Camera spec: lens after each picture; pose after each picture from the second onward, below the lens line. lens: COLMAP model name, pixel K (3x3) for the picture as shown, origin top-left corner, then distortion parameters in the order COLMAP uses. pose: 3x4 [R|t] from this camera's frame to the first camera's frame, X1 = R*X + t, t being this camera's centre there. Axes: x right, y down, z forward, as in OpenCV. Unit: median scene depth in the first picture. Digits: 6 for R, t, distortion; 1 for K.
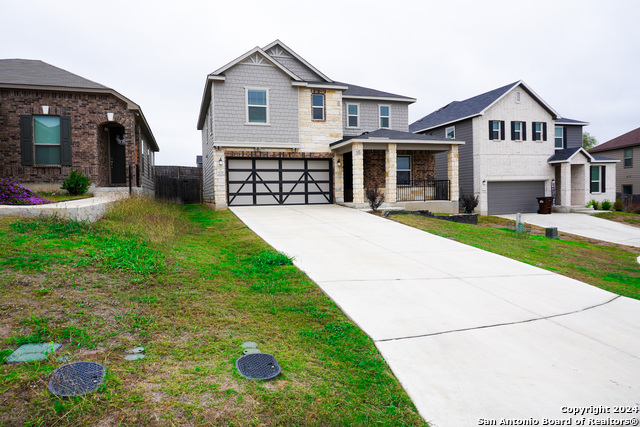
lens RADIAL K [[424.2, 0, 320.0], [0, 424.2, 213.5], [0, 0, 1]] dist [-0.044166, 0.037638]
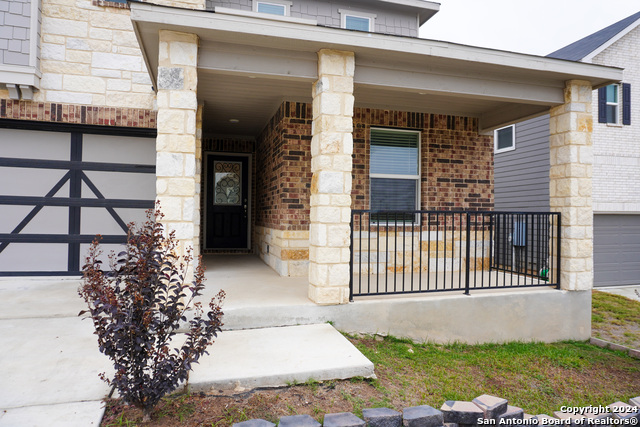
lens RADIAL K [[424.2, 0, 320.0], [0, 424.2, 213.5], [0, 0, 1]] dist [-0.044166, 0.037638]
pose [[0.998601, 0.035690, -0.039022, 0.162736], [-0.037470, 0.998244, -0.045882, -0.060495], [0.037316, 0.047280, 0.998184, 0.720025]]
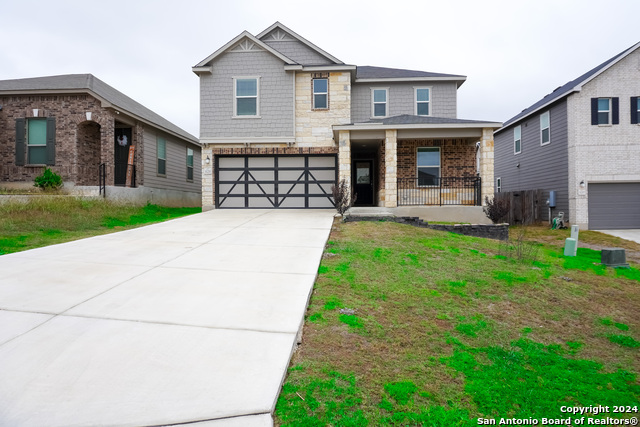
lens RADIAL K [[424.2, 0, 320.0], [0, 424.2, 213.5], [0, 0, 1]] dist [-0.044166, 0.037638]
pose [[0.928562, 0.019905, -0.370642, 0.318521], [-0.030127, 0.999308, -0.021810, 0.006660], [0.369952, 0.031419, 0.928519, 0.225796]]
